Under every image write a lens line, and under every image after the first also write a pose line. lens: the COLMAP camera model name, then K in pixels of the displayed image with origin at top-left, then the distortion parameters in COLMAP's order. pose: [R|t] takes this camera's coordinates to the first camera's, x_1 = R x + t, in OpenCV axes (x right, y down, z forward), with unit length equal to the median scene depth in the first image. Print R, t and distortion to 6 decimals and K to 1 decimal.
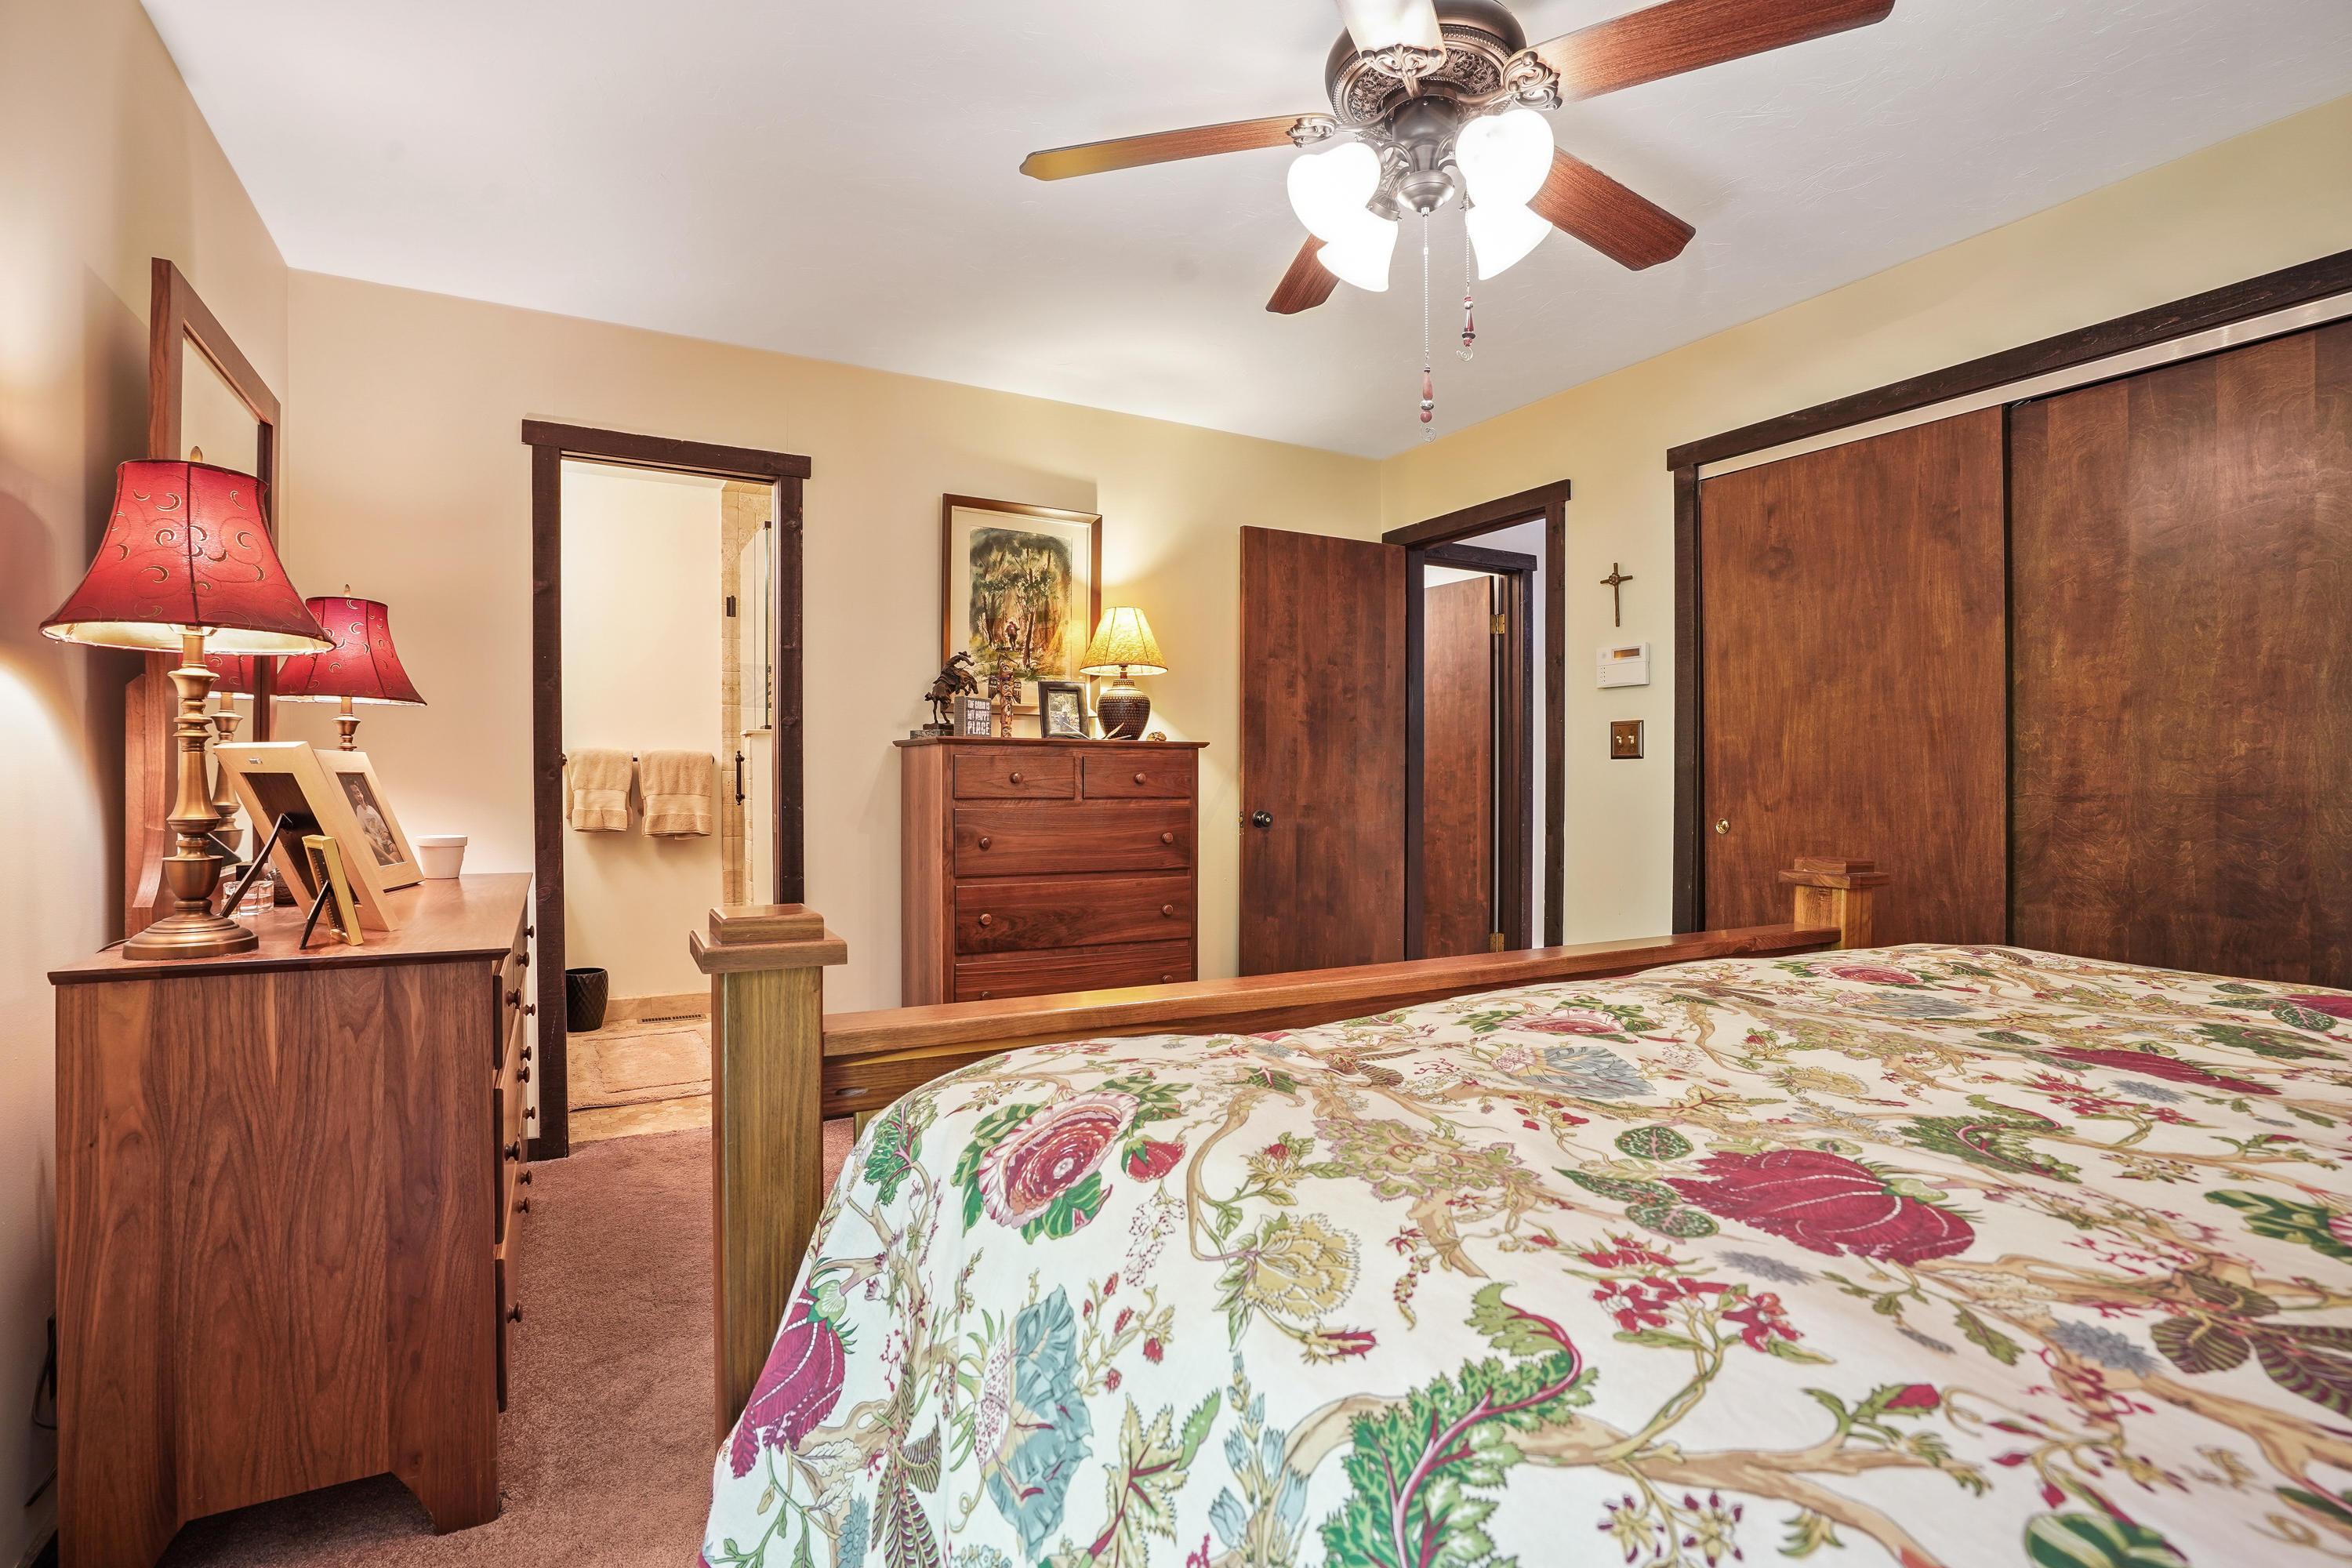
lens RADIAL K [[1103.8, 0, 1176.0], [0, 1103.8, 784.0], [0, 0, 1]] dist [-0.065849, 0.025792]
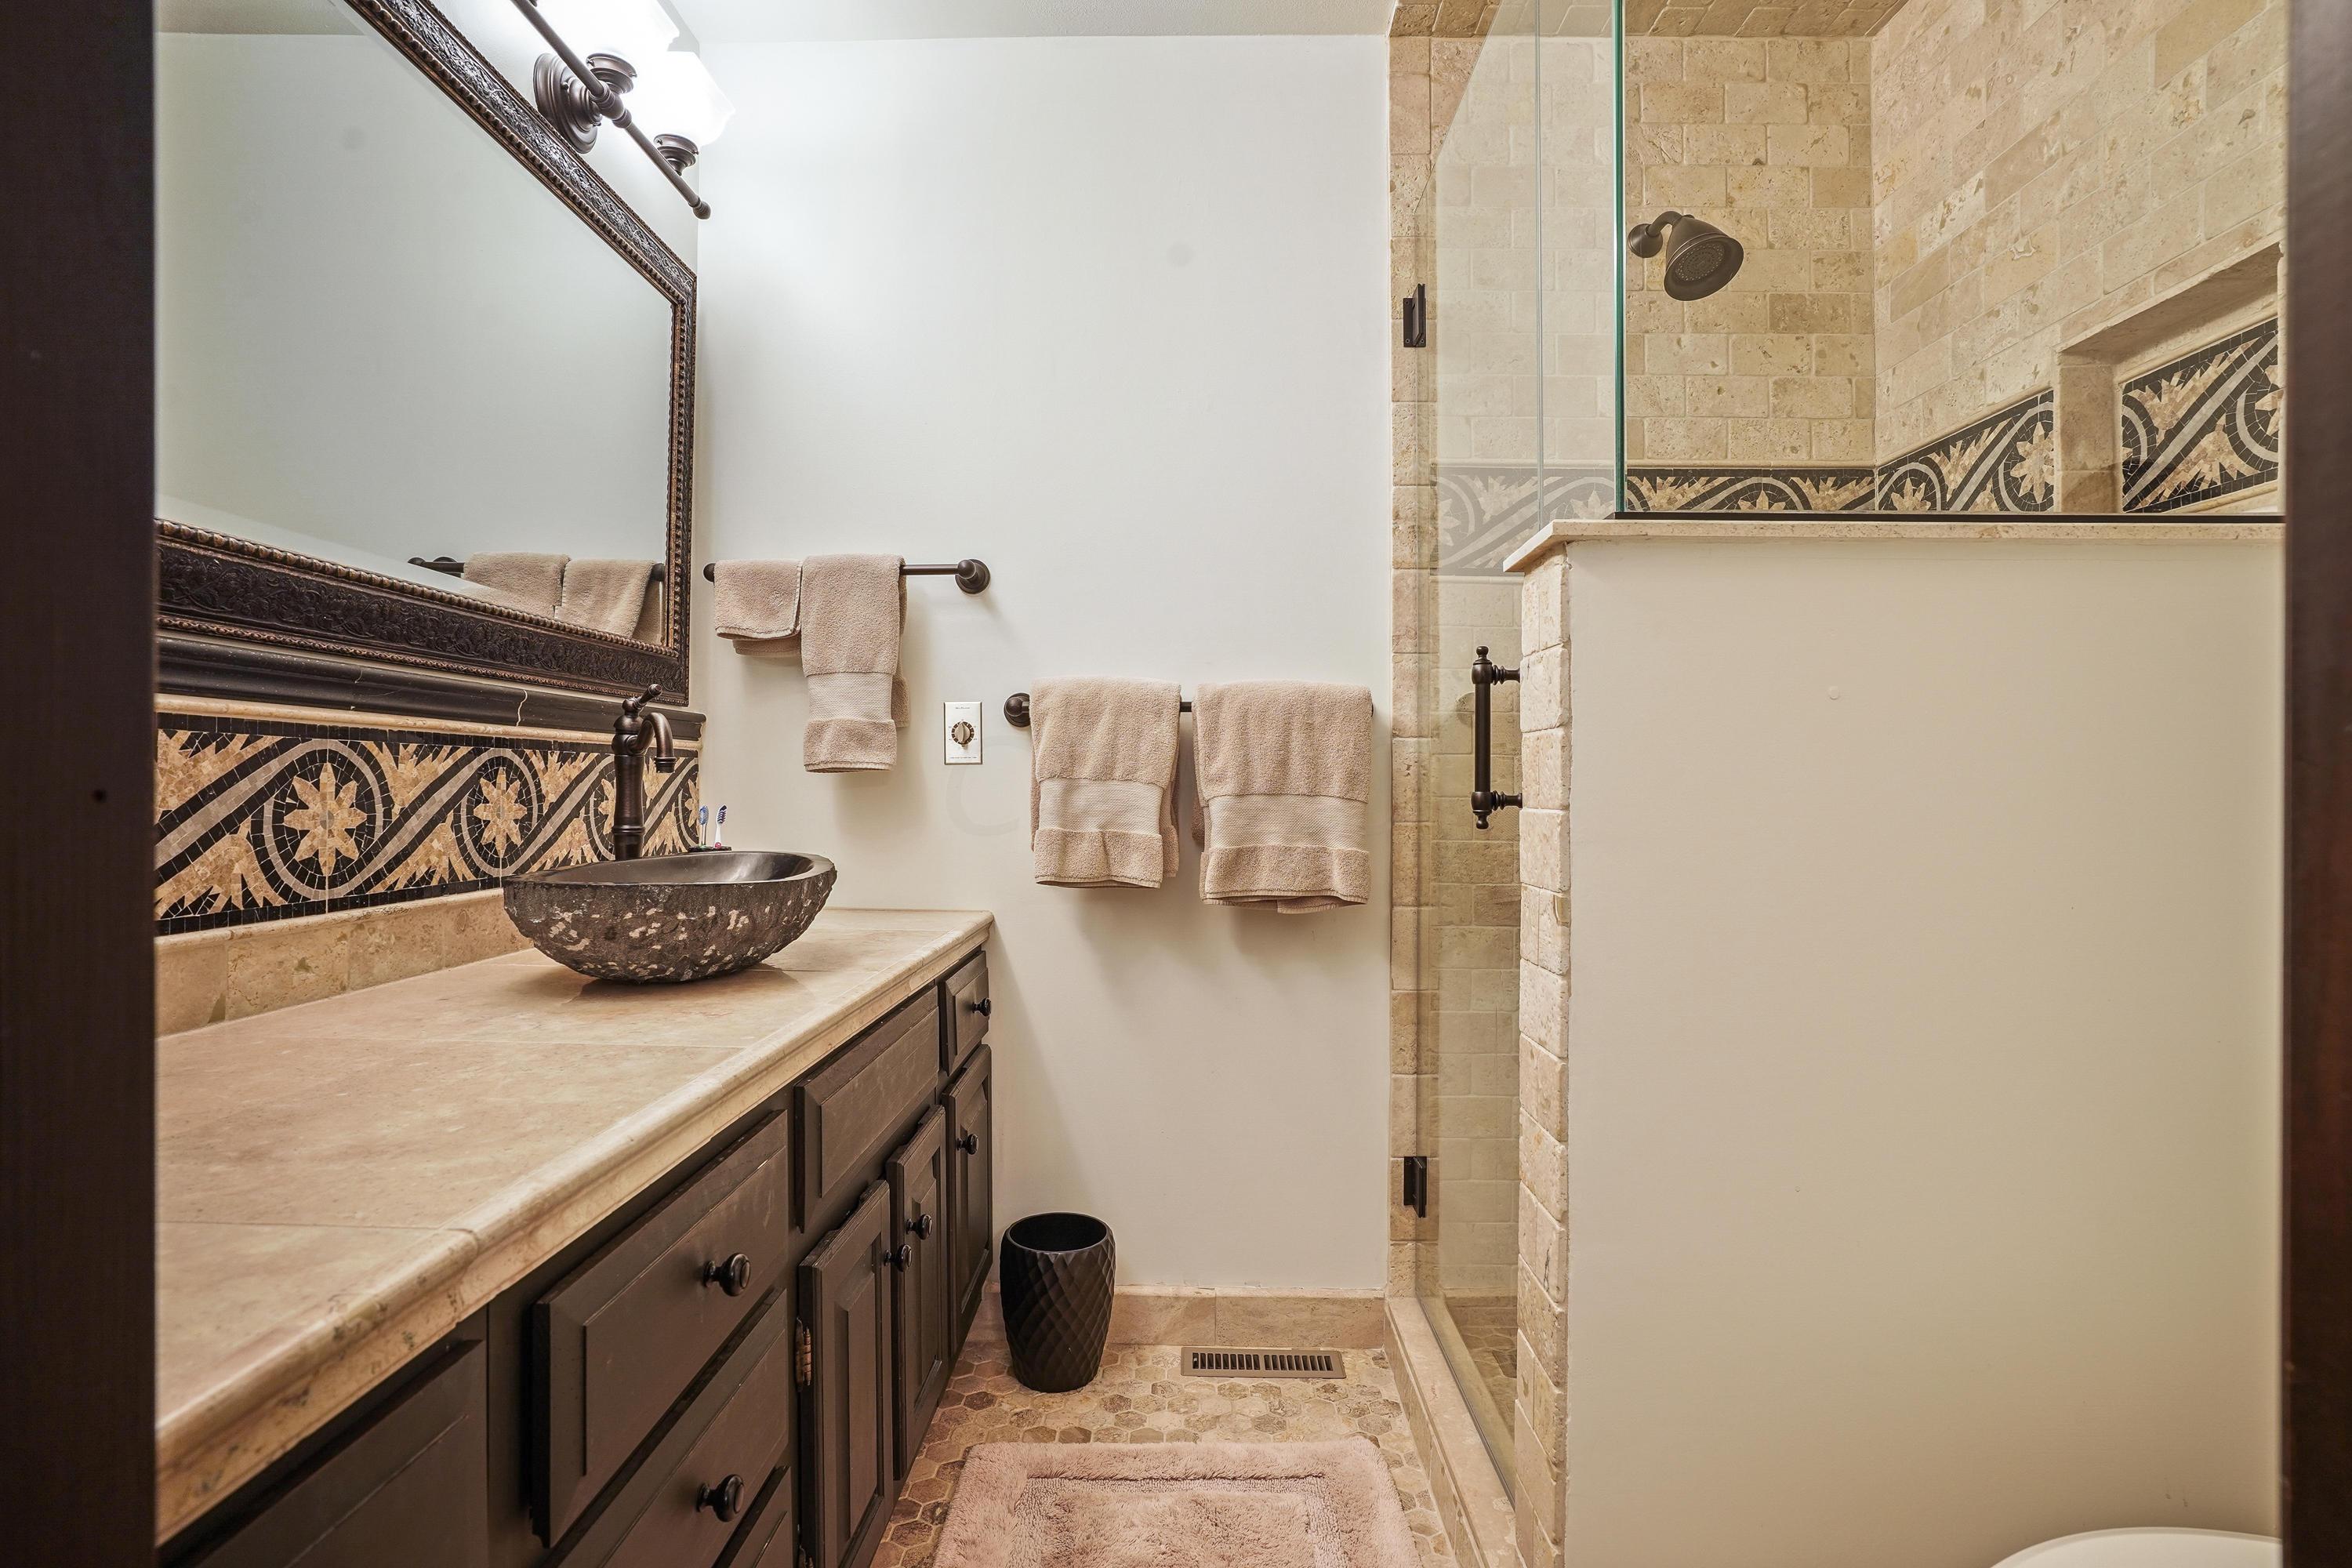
lens RADIAL K [[1103.8, 0, 1176.0], [0, 1103.8, 784.0], [0, 0, 1]] dist [-0.065849, 0.025792]
pose [[0.861386, 0.004519, -0.507930, -0.295182], [-0.010634, 0.999902, -0.009138, 0.009459], [0.507839, 0.013272, 0.861350, 0.649818]]
